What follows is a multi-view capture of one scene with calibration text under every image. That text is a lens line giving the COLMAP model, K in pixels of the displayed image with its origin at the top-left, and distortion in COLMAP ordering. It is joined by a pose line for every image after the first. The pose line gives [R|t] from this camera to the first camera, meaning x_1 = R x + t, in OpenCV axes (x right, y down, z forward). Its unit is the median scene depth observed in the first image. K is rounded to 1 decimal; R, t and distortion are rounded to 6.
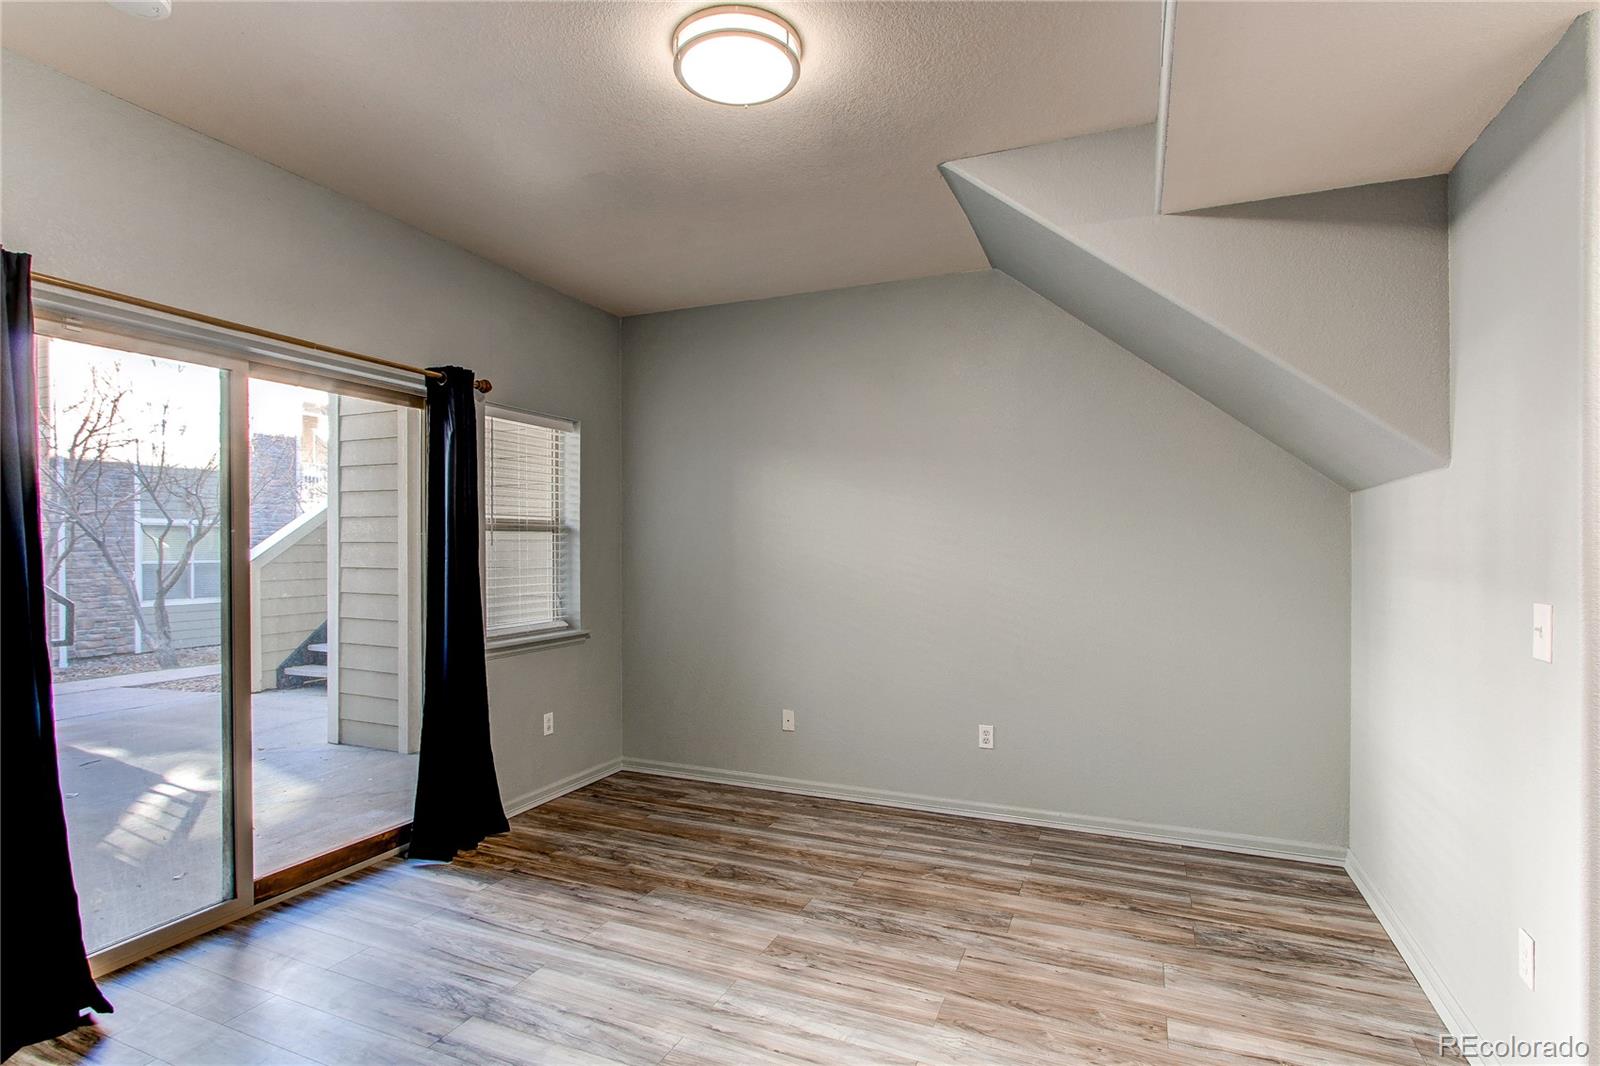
lens RADIAL K [[793.2, 0, 802.1], [0, 793.2, 541.1], [0, 0, 1]] dist [0.000287, 0.000398]
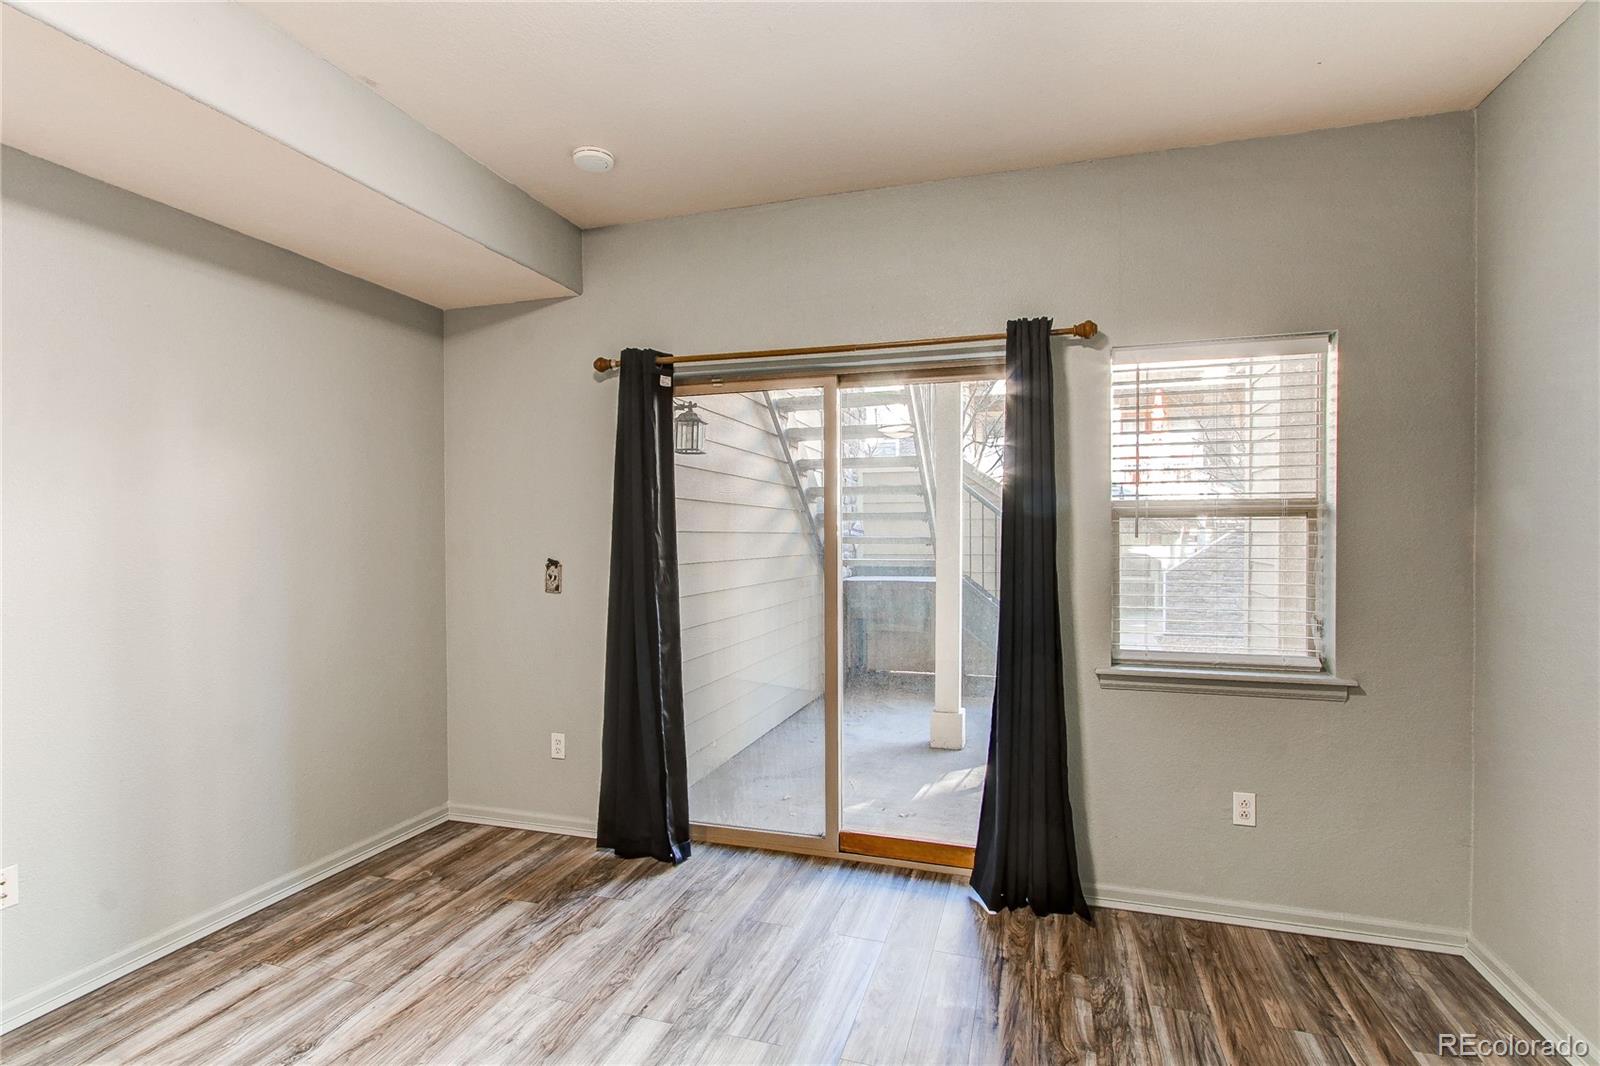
lens RADIAL K [[793.2, 0, 801.8], [0, 793.2, 537.3], [0, 0, 1]] dist [0.000287, 0.000398]
pose [[0.092673, -0.000679, -0.995696, 0.345471], [0.004510, 0.999990, -0.000262, 0.004872], [0.995686, -0.004466, 0.092675, 0.659571]]
